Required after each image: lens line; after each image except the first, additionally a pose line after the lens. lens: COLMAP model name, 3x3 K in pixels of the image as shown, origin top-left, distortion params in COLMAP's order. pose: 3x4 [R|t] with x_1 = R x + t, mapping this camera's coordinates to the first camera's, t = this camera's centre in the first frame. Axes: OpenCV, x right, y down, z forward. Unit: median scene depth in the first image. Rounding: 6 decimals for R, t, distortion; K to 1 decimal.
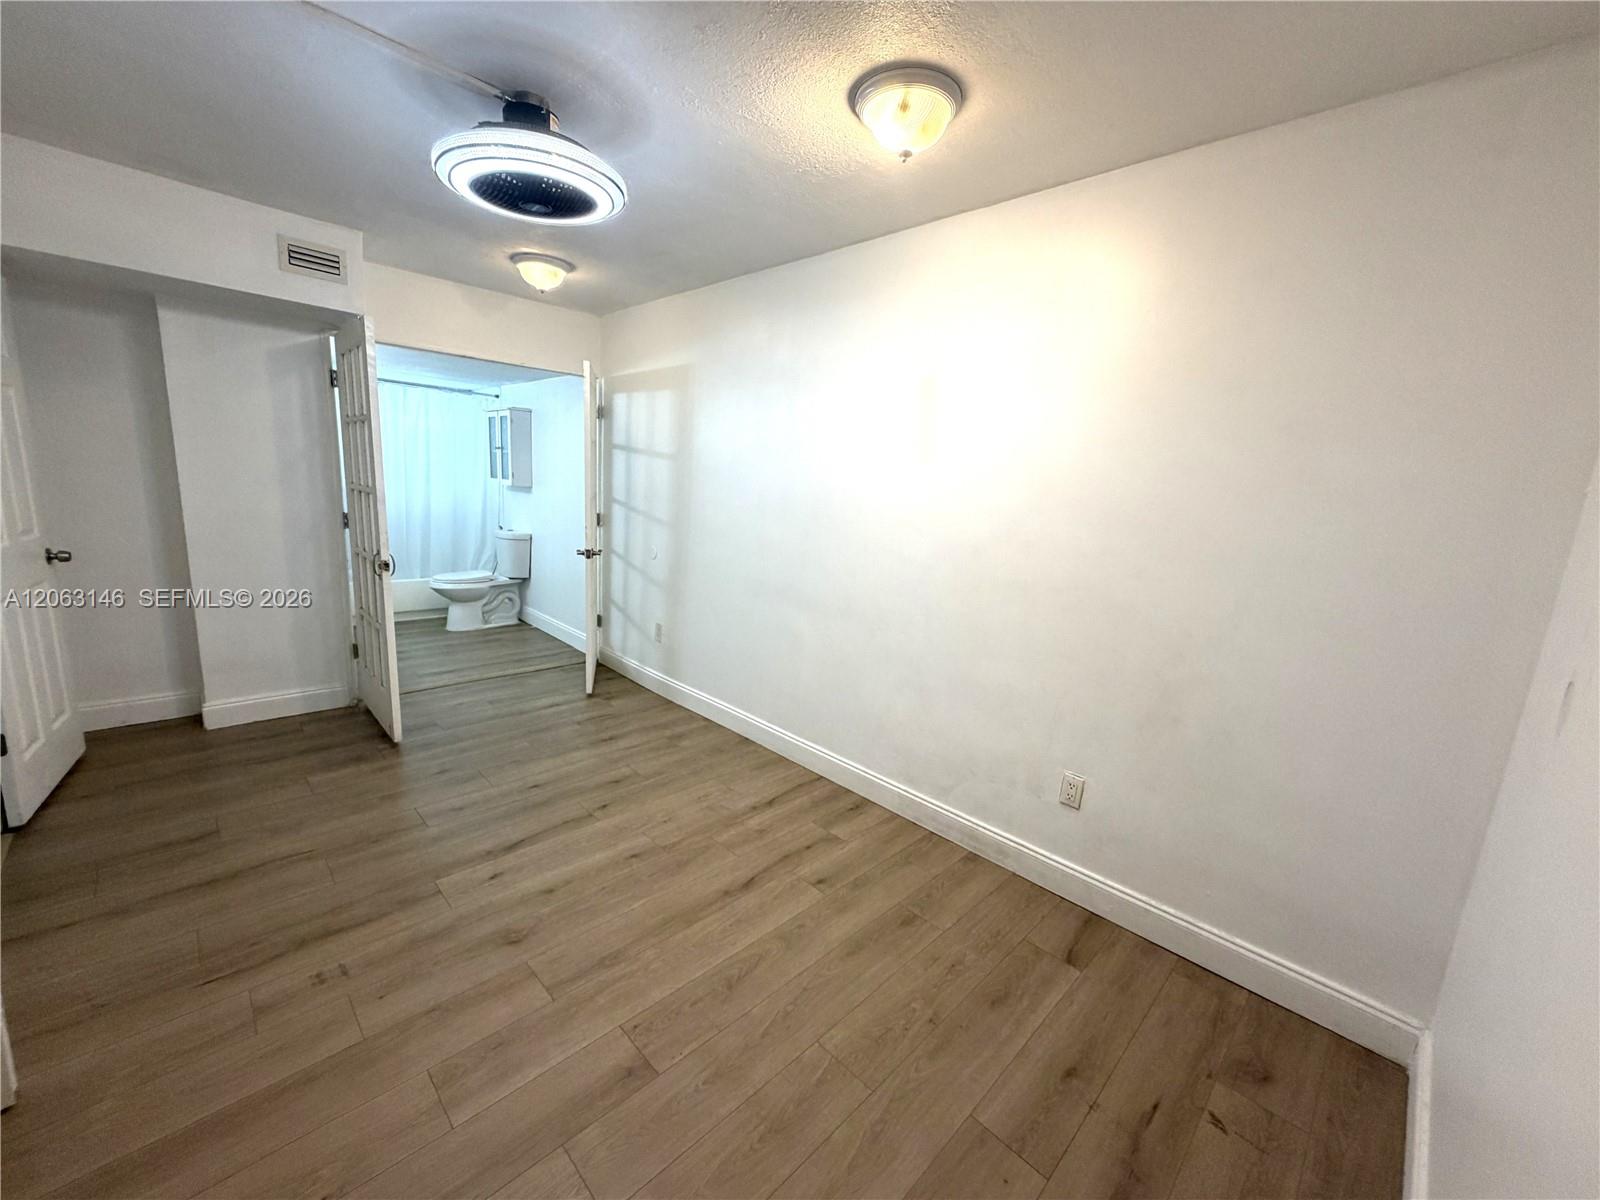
lens RADIAL K [[631.9, 0, 798.8], [0, 631.9, 599.9], [0, 0, 1]] dist [0.000469, -0.000036]
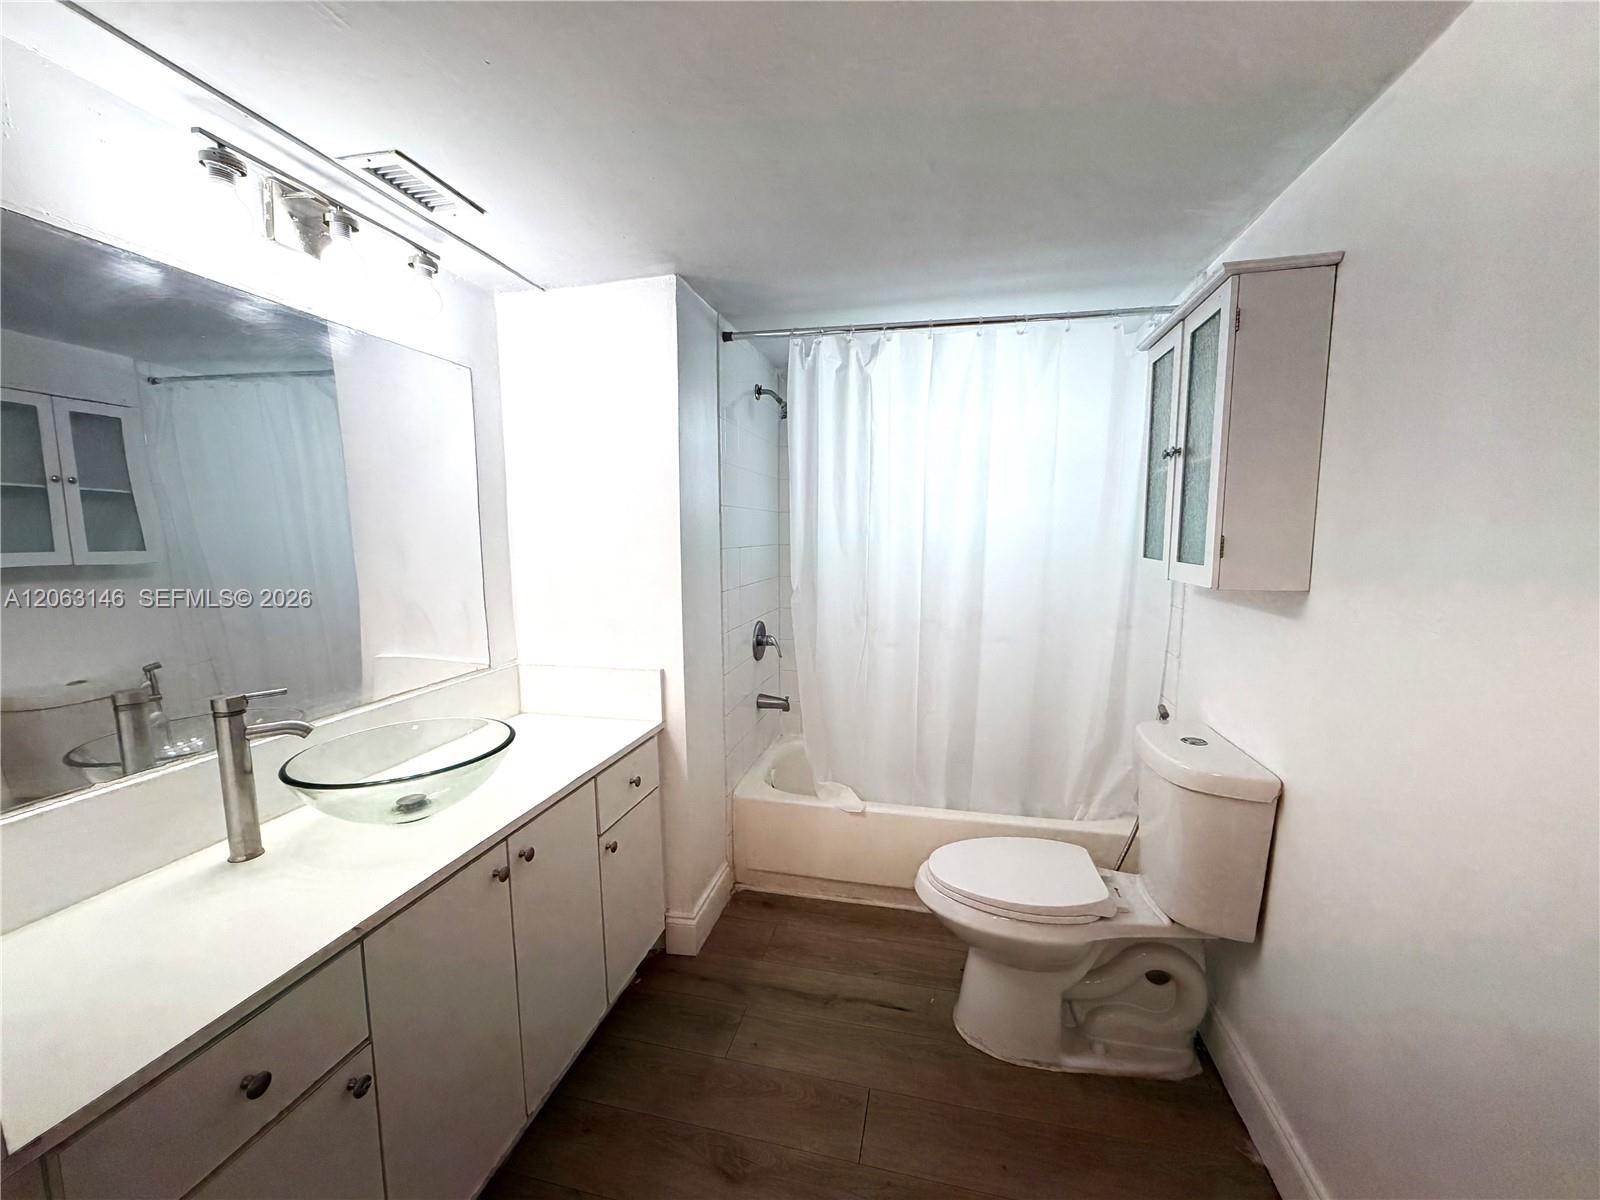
lens RADIAL K [[631.9, 0, 801.5], [0, 631.9, 604.6], [0, 0, 1]] dist [0.000469, -0.000036]
pose [[0.540295, 0.037685, -0.840631, -0.318995], [-0.129507, 0.990818, -0.038819, -0.137041], [0.831450, 0.129842, 0.540215, 0.699708]]
